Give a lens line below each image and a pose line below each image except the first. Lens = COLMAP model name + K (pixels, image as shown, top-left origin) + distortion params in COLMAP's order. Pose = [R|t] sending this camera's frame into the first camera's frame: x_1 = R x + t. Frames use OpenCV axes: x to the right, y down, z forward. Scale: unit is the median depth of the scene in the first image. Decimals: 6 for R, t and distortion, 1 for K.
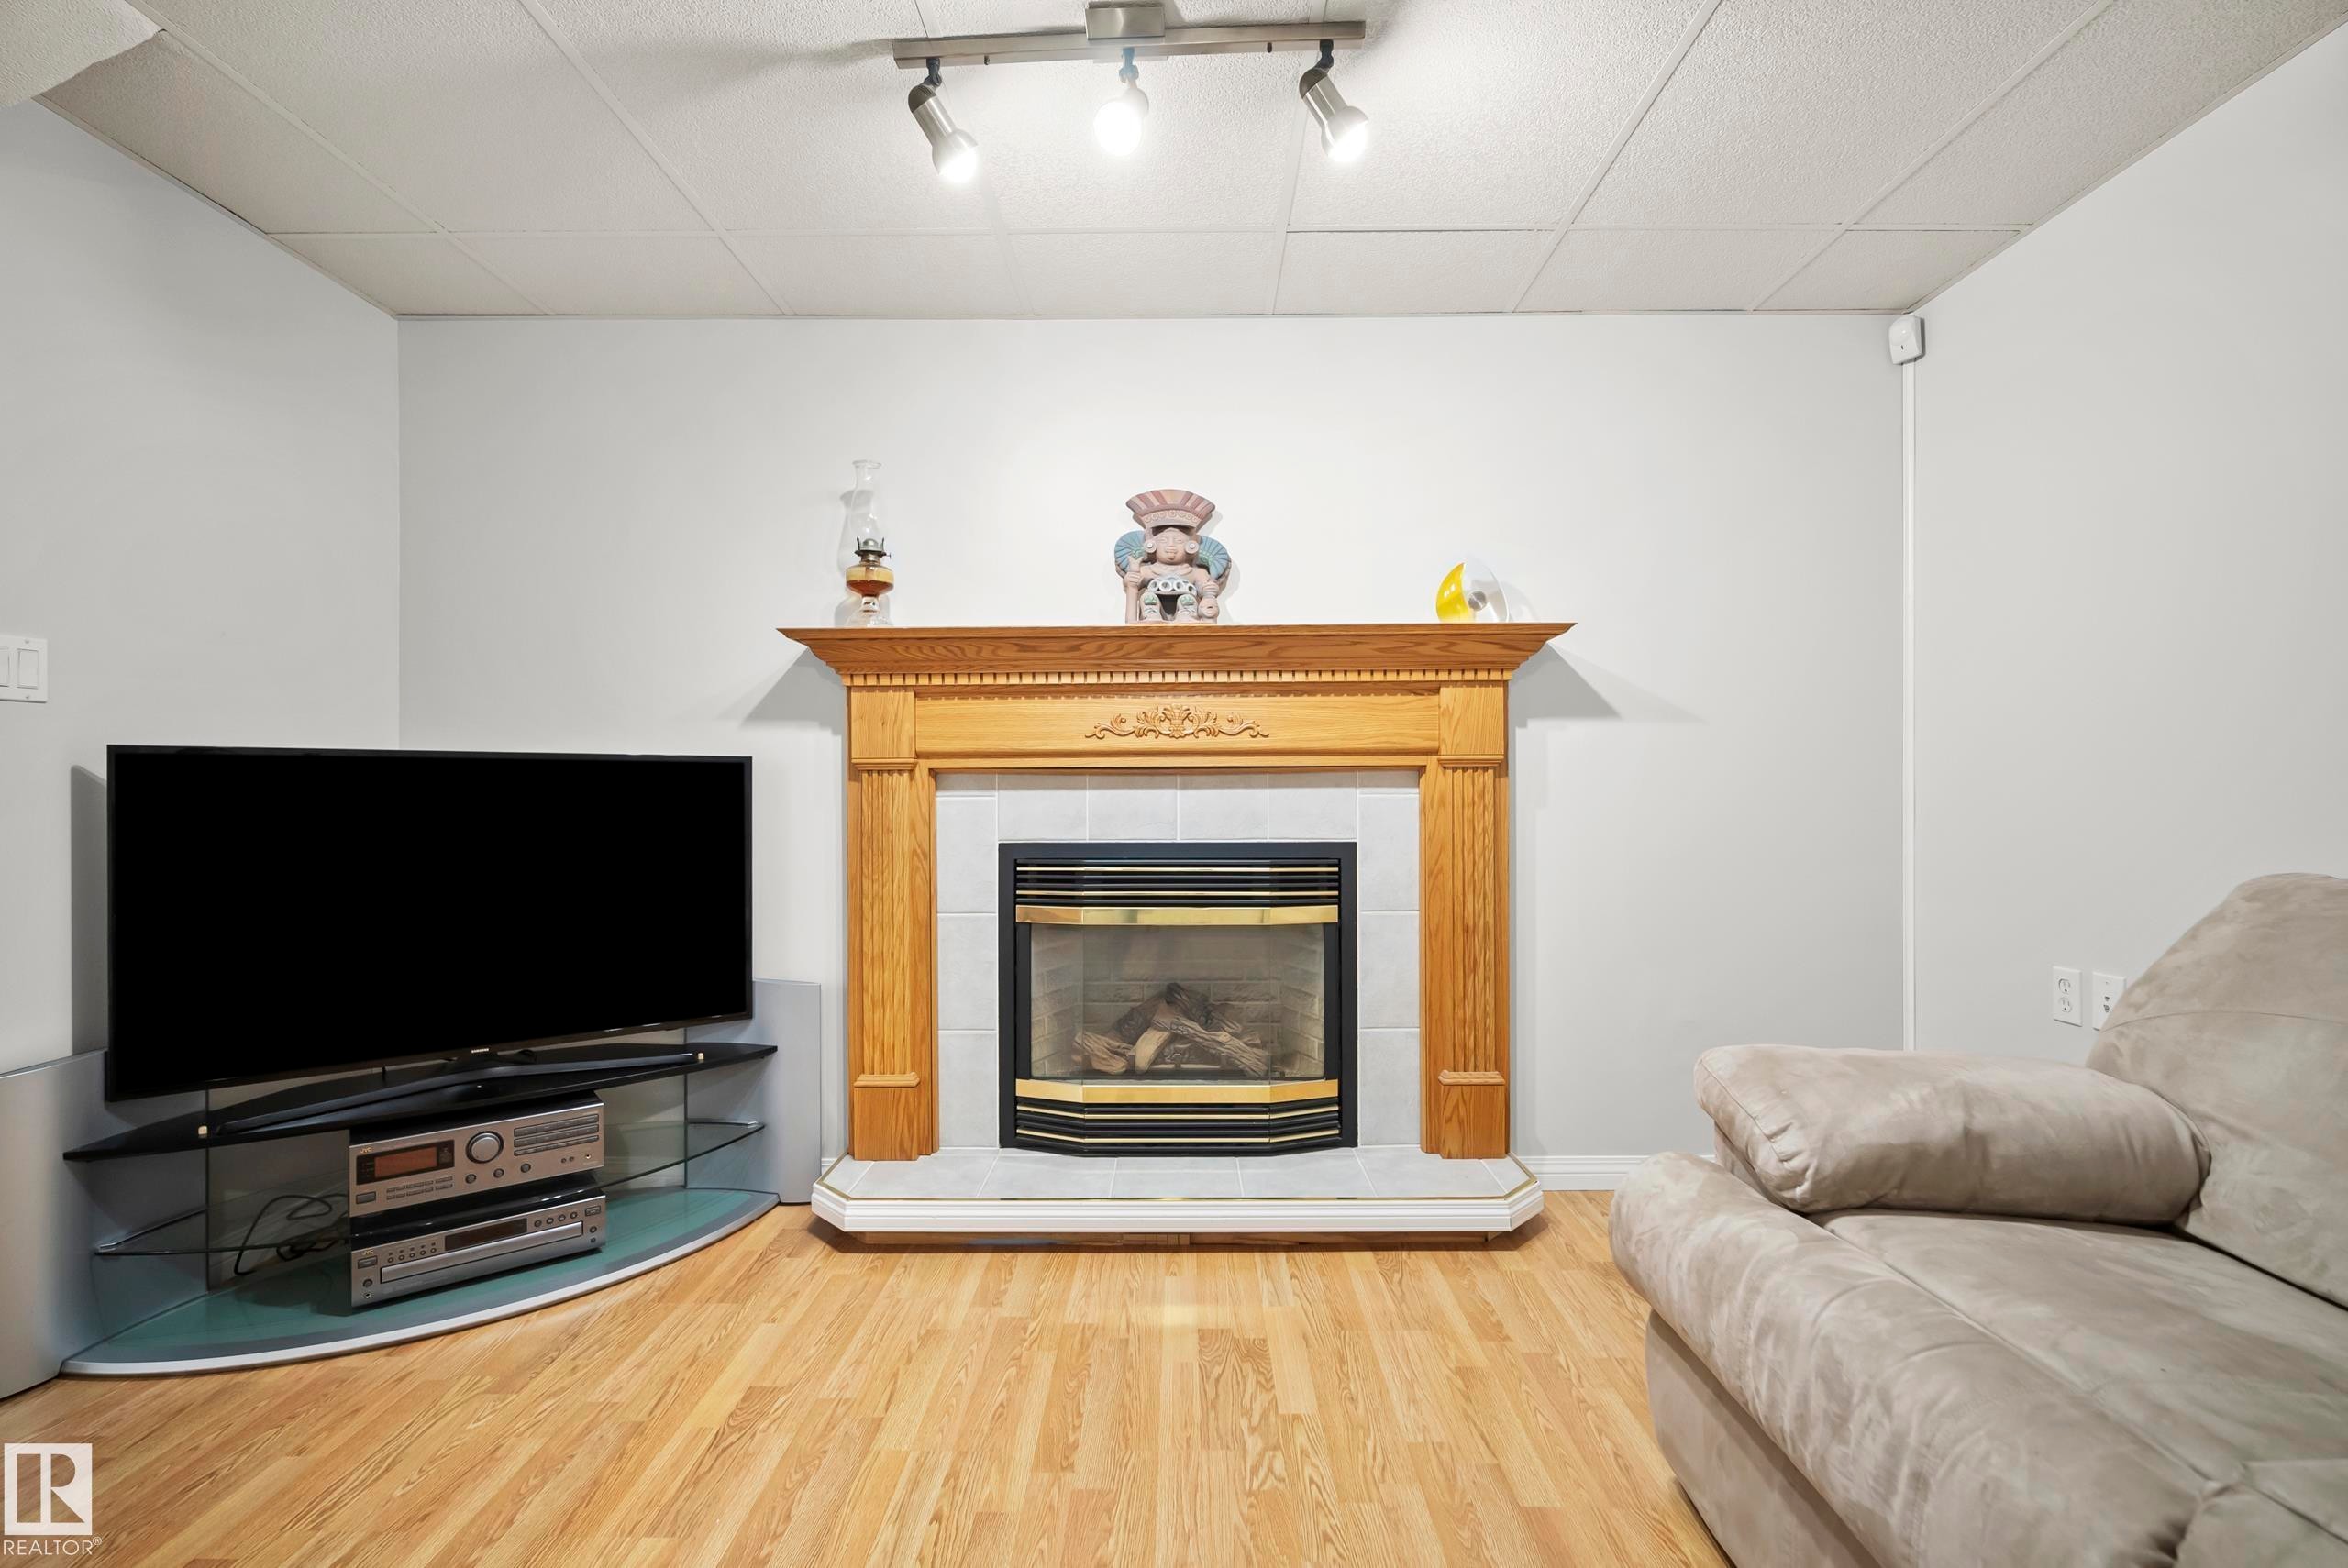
lens RADIAL K [[1042.0, 0, 1171.8], [0, 1042.0, 788.9], [0, 0, 1]] dist [-0.015410, 0.001551]
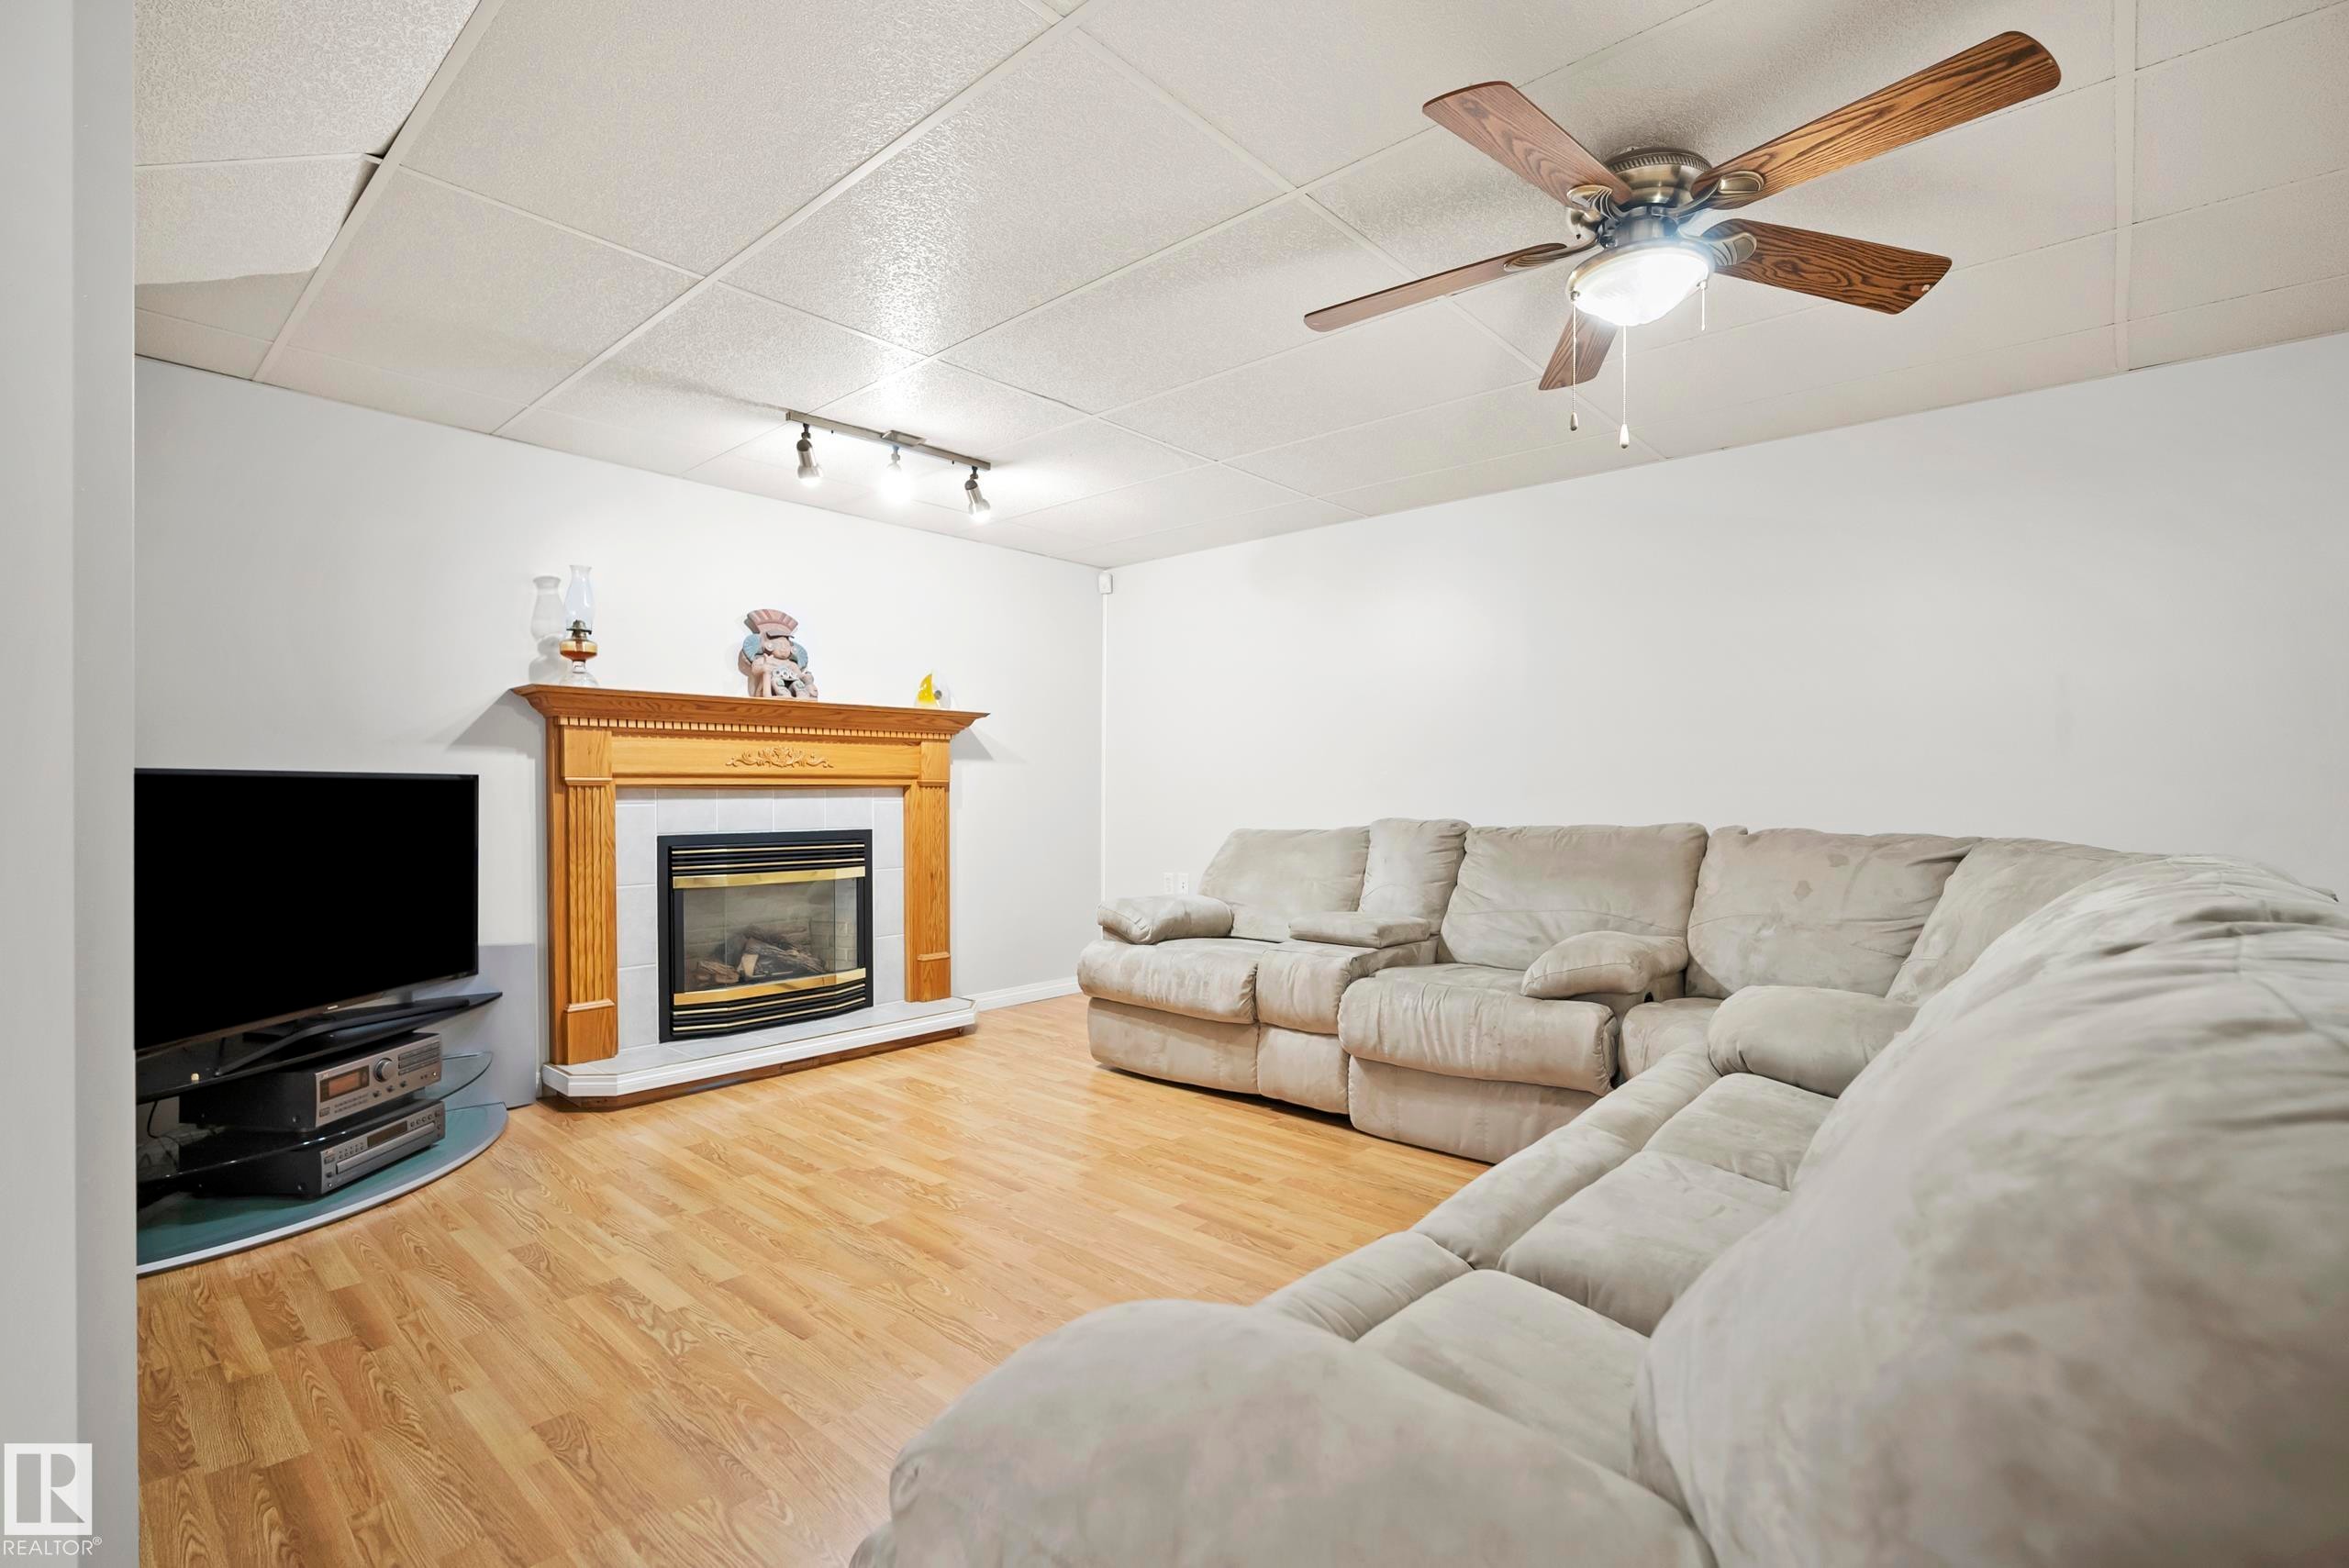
lens RADIAL K [[1042.5, 0, 1178.6], [0, 1042.5, 789.6], [0, 0, 1]] dist [-0.015410, 0.001551]
pose [[0.658681, 0.004639, 0.752408, -0.800647], [-0.007541, 0.999971, 0.000436, -0.019172], [-0.752384, -0.005961, 0.658698, -0.522830]]
